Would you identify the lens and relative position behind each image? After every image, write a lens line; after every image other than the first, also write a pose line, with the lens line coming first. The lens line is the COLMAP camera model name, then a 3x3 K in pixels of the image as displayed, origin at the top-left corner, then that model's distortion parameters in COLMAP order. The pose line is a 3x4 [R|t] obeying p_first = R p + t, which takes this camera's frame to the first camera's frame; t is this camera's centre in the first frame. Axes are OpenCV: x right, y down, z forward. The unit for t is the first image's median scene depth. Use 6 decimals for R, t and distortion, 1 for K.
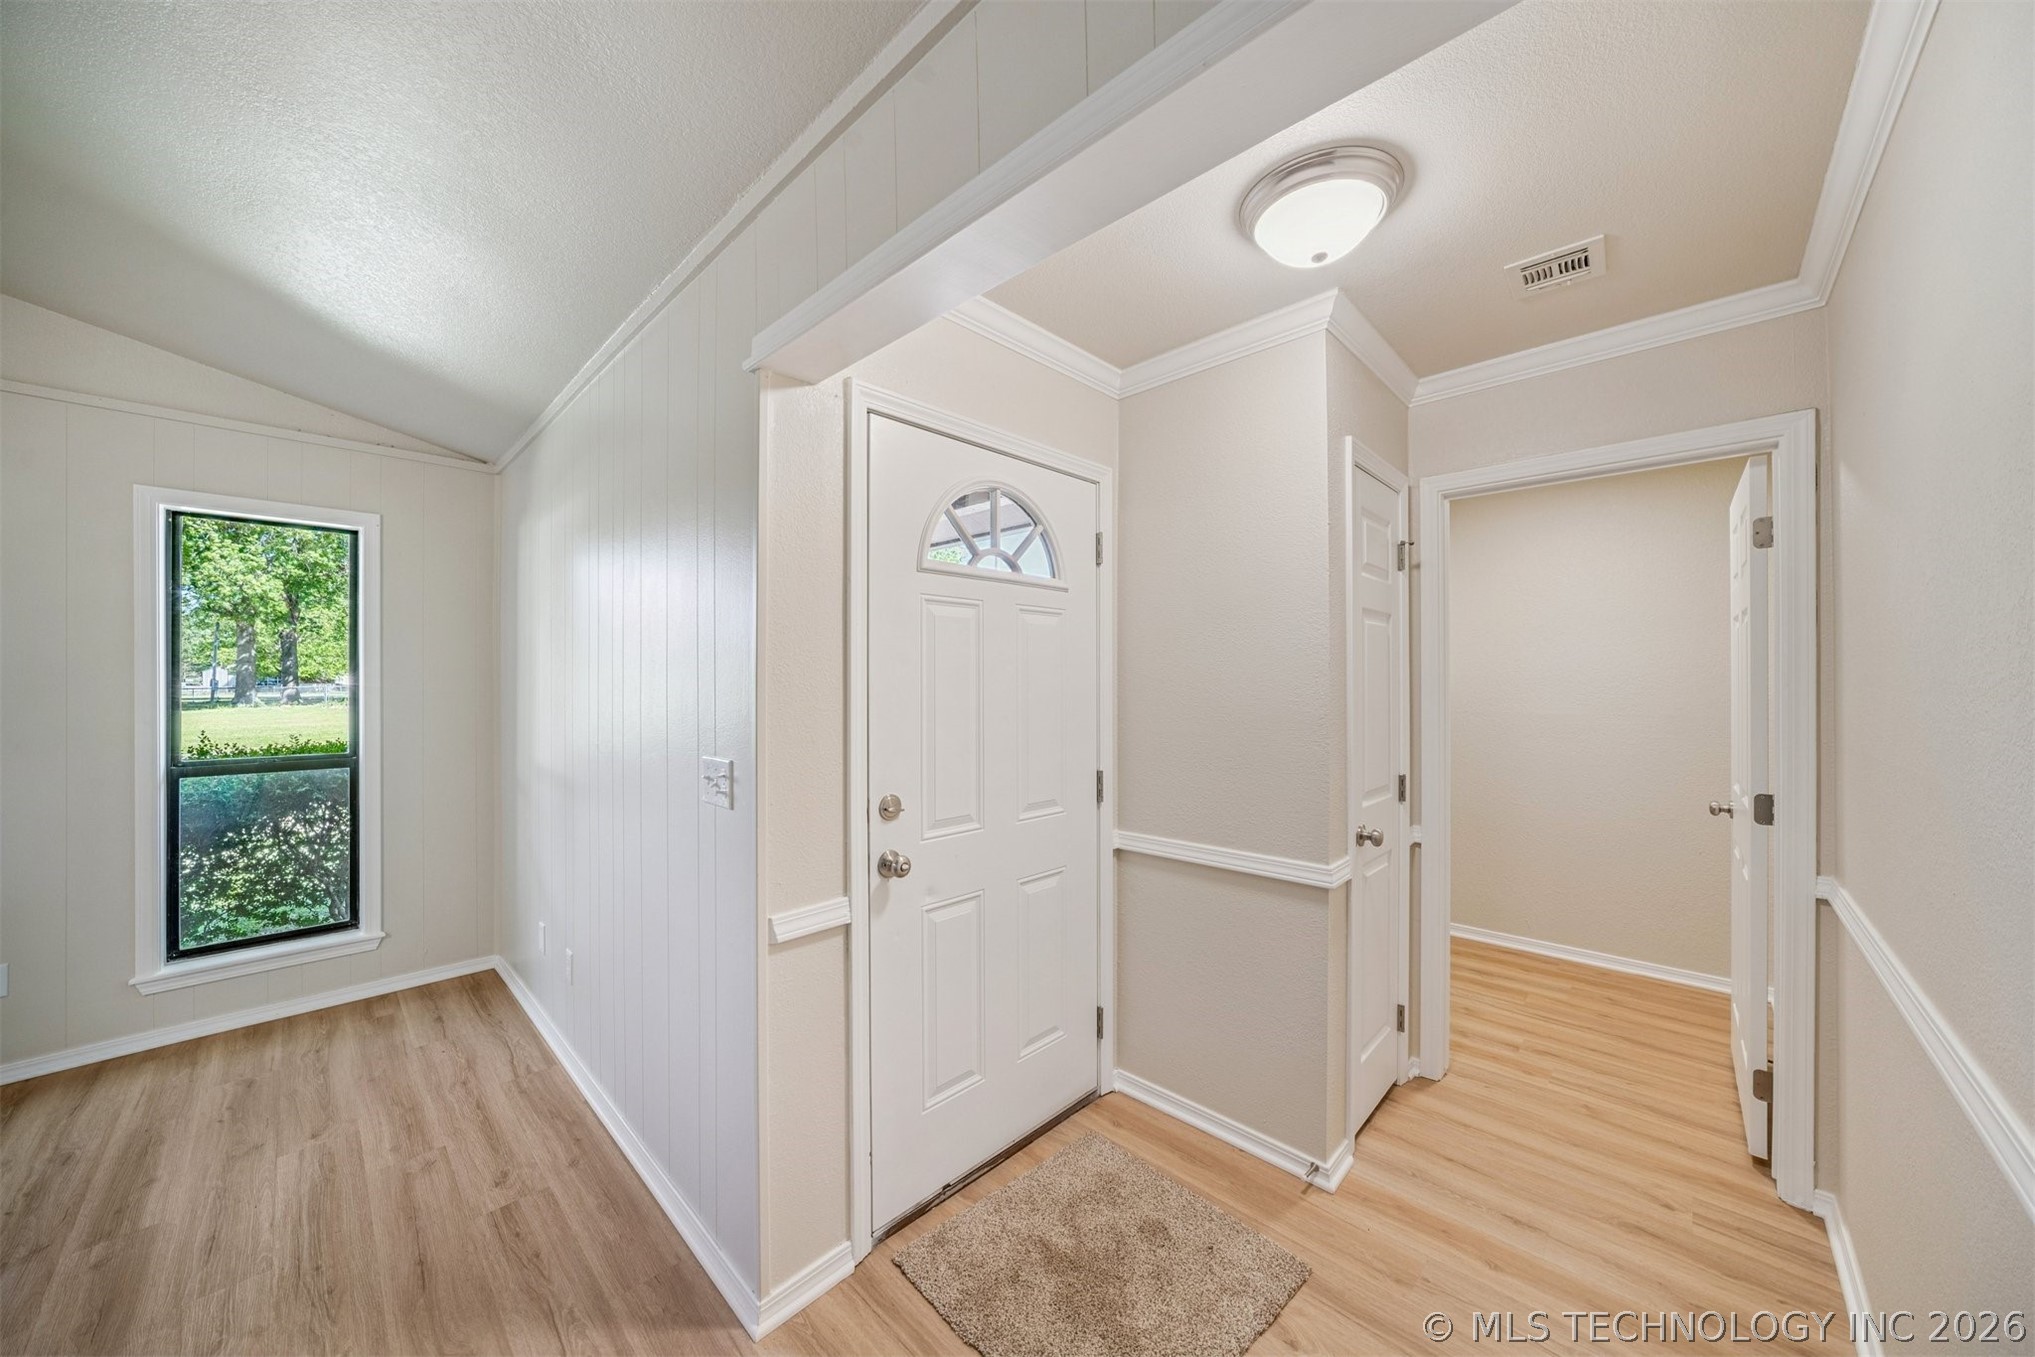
lens RADIAL K [[710.3, 0, 1011.7], [0, 710.3, 682.3], [0, 0, 1]] dist [-0.018418, 0.004322]
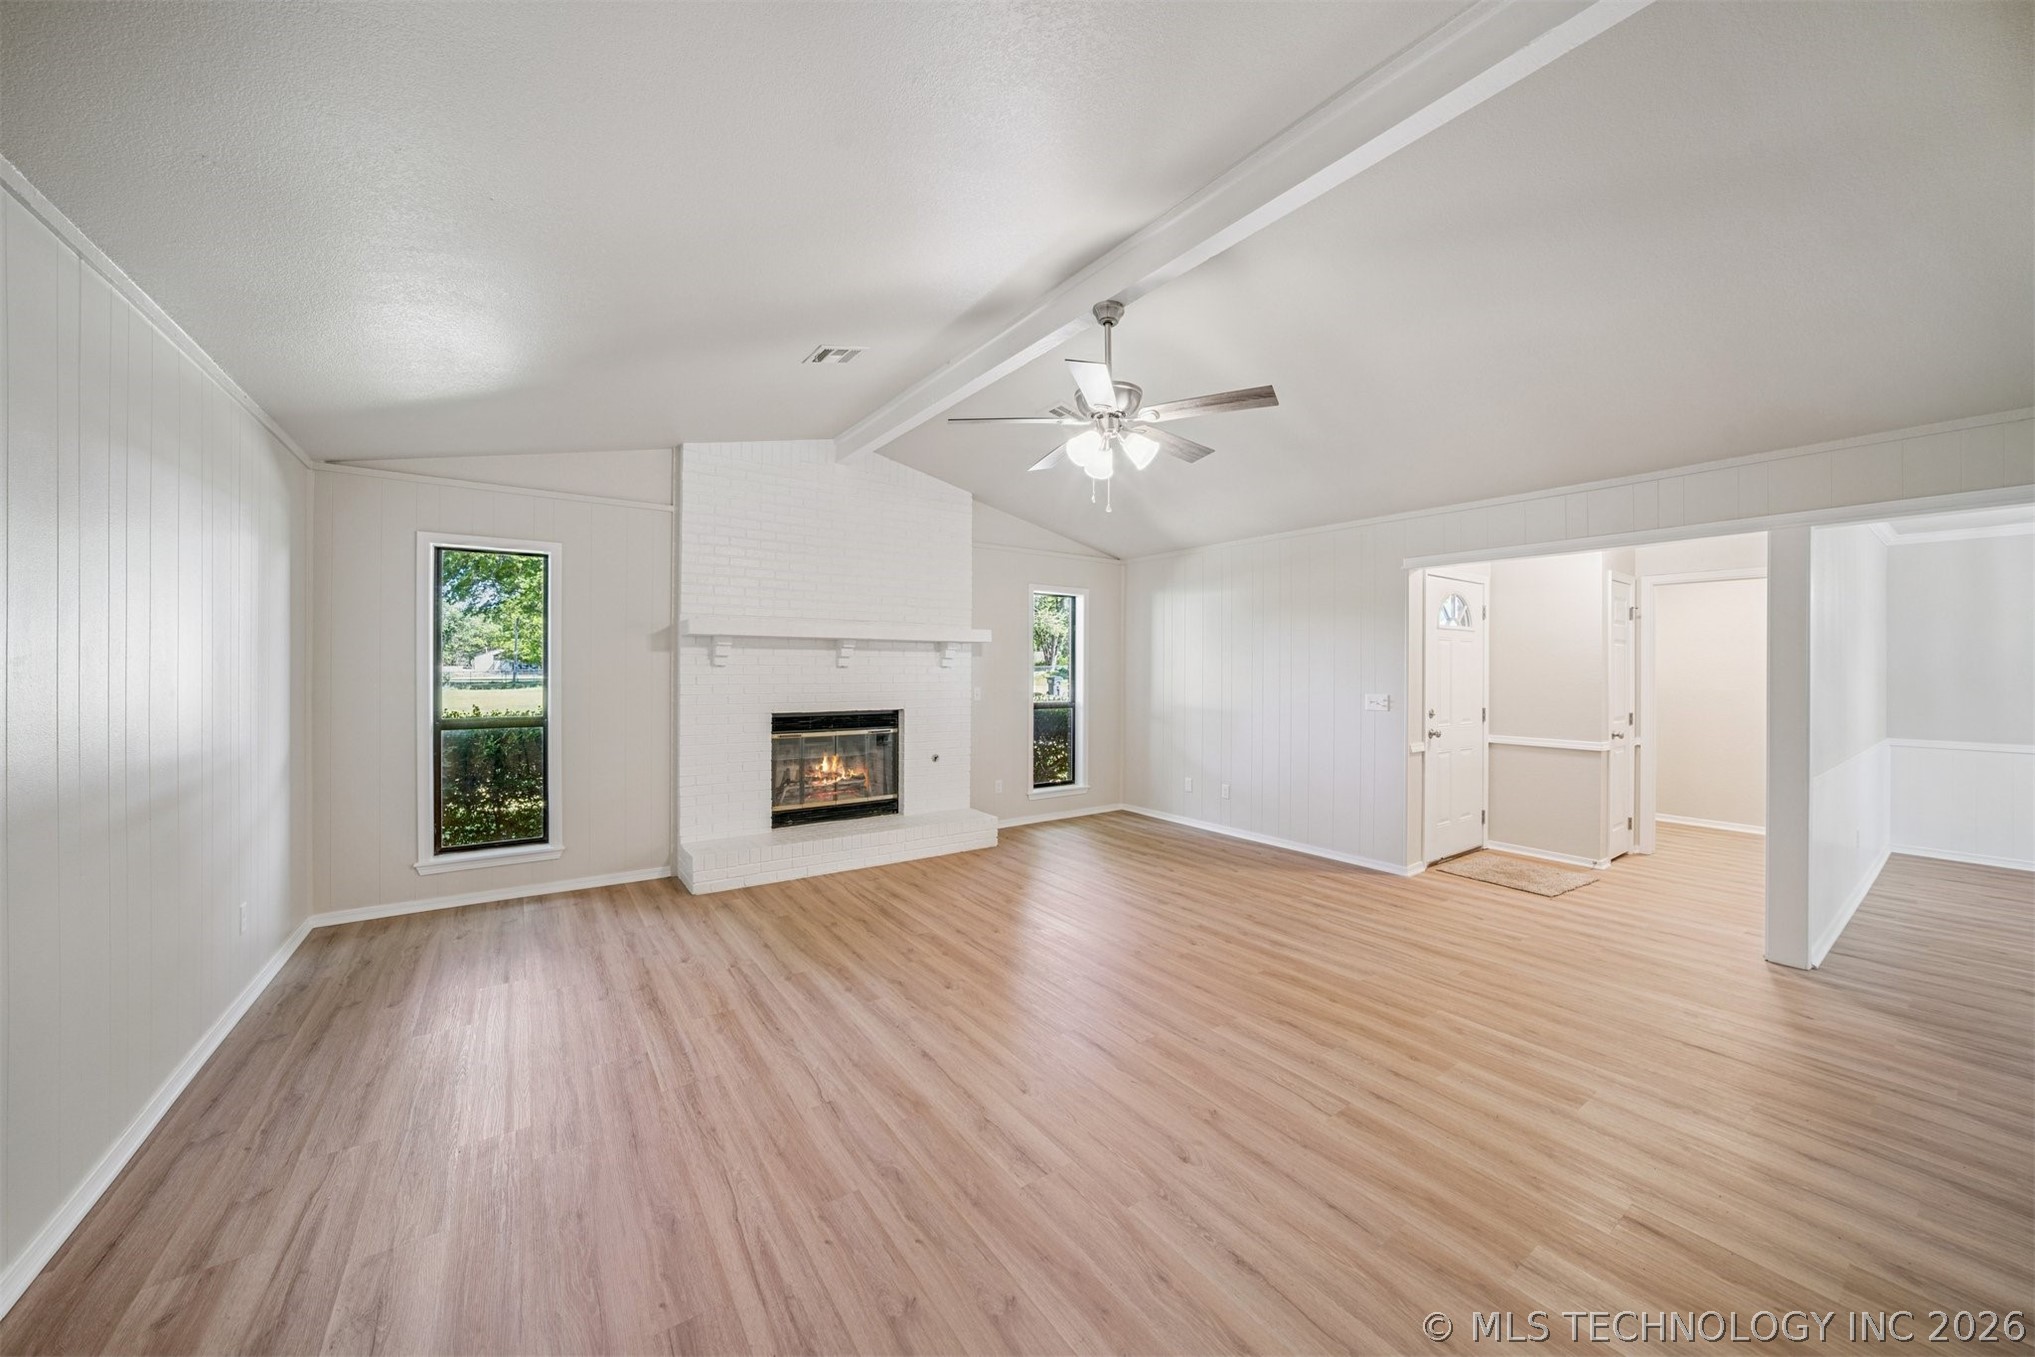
lens RADIAL K [[710.3, 0, 1012.7], [0, 710.3, 671.4], [0, 0, 1]] dist [-0.018418, 0.004322]
pose [[0.983129, 0.003468, -0.182881, -0.852564], [-0.002877, 0.999990, 0.003498, 0.002064], [0.182891, -0.002913, 0.983129, -1.359643]]
